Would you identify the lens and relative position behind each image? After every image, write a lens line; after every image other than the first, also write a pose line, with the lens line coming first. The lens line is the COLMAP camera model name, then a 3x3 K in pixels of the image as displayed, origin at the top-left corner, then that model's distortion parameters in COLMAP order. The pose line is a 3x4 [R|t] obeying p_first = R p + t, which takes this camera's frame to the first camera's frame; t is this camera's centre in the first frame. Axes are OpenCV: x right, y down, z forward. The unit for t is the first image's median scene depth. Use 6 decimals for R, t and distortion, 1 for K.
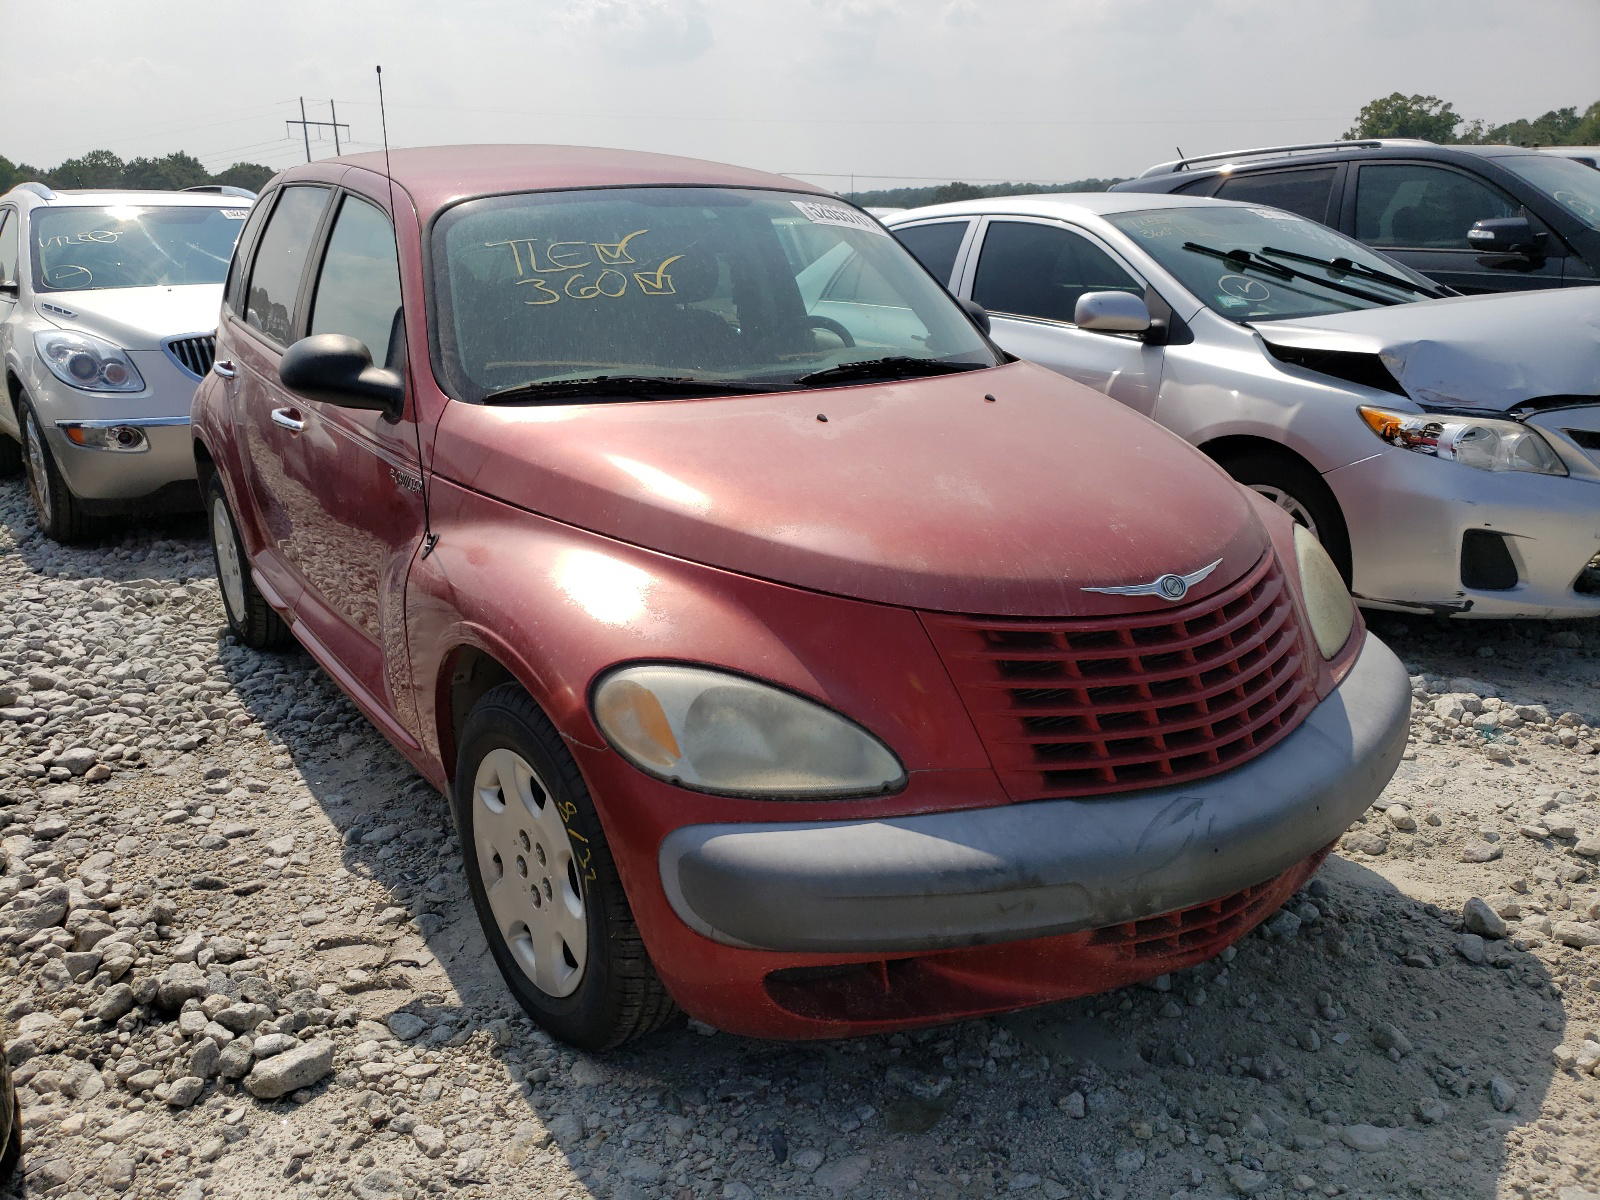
lens RADIAL K [[1209.1, 0, 800.0], [0, 1209.1, 600.0], [0, 0, 1]] dist [0.014707, -0.000537]
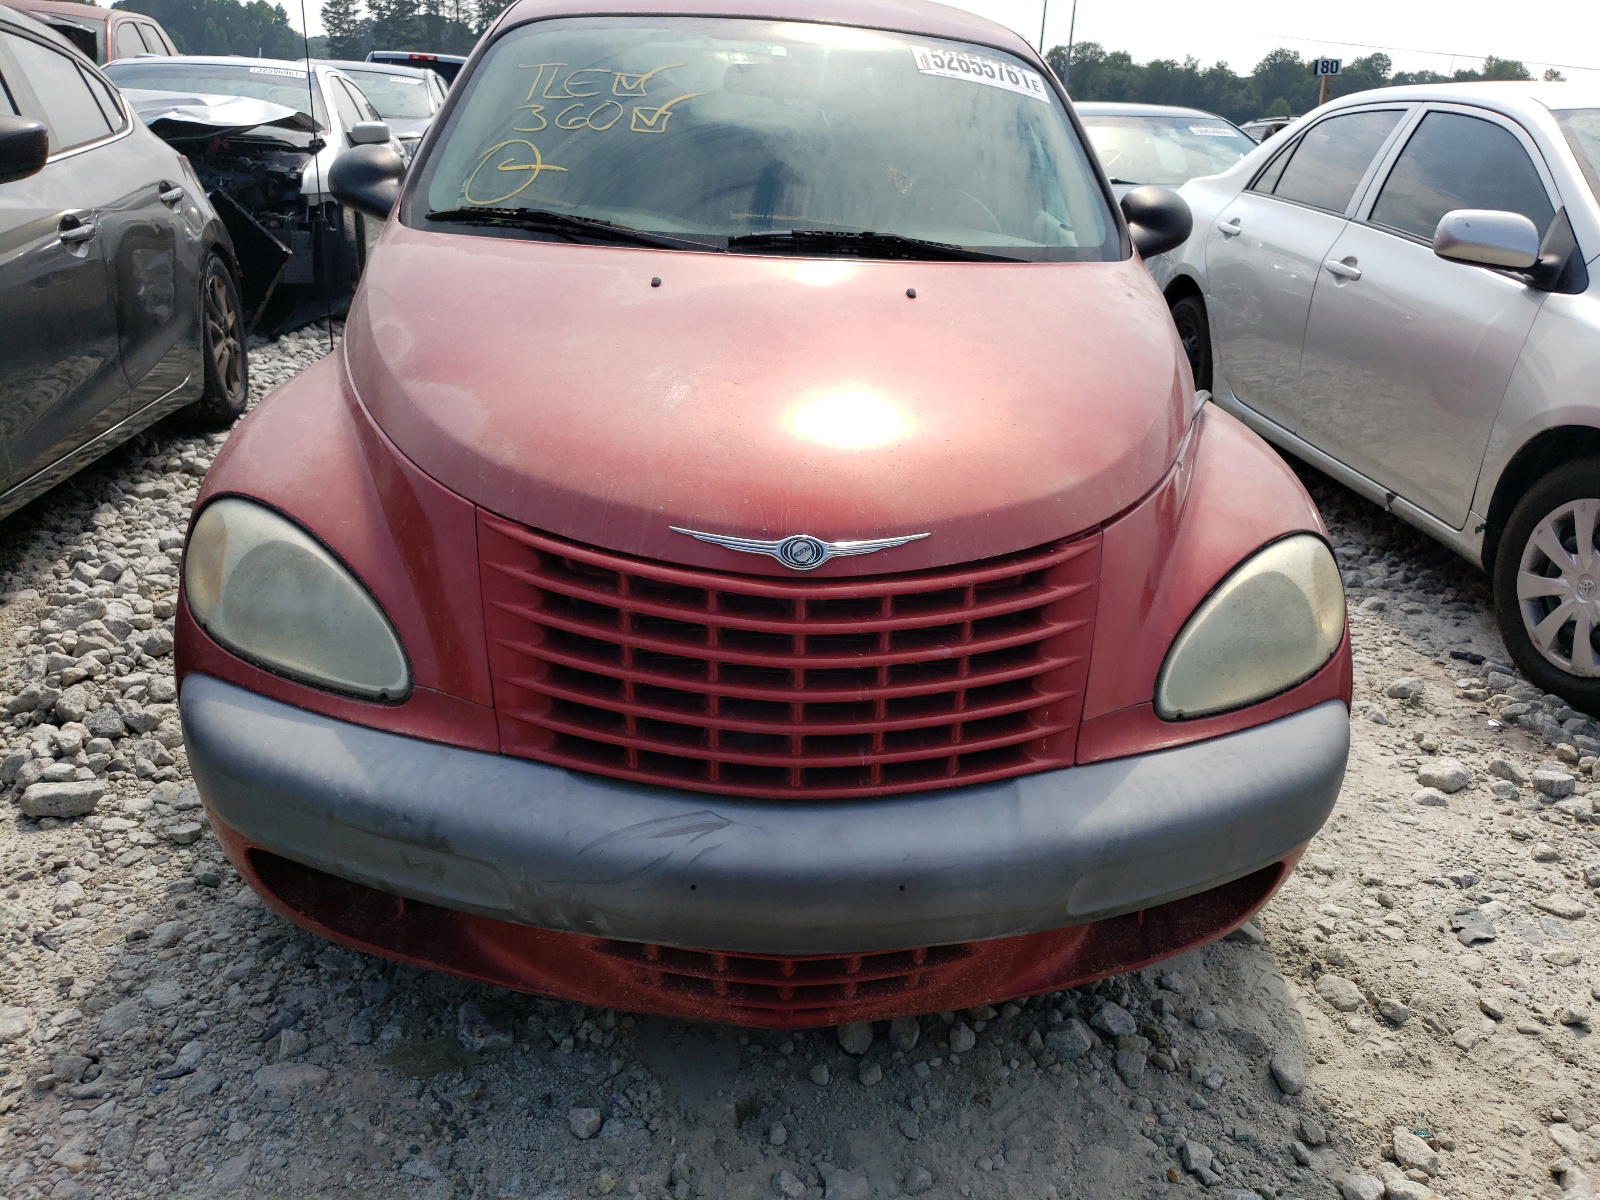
lens RADIAL K [[1209.1, 0, 800.0], [0, 1209.1, 600.0], [0, 0, 1]] dist [0.014707, -0.000537]
pose [[0.877080, 0.242414, -0.414689, 0.622107], [-0.204870, 0.969640, 0.133515, -0.081660], [0.434465, -0.032146, 0.900115, 0.313559]]
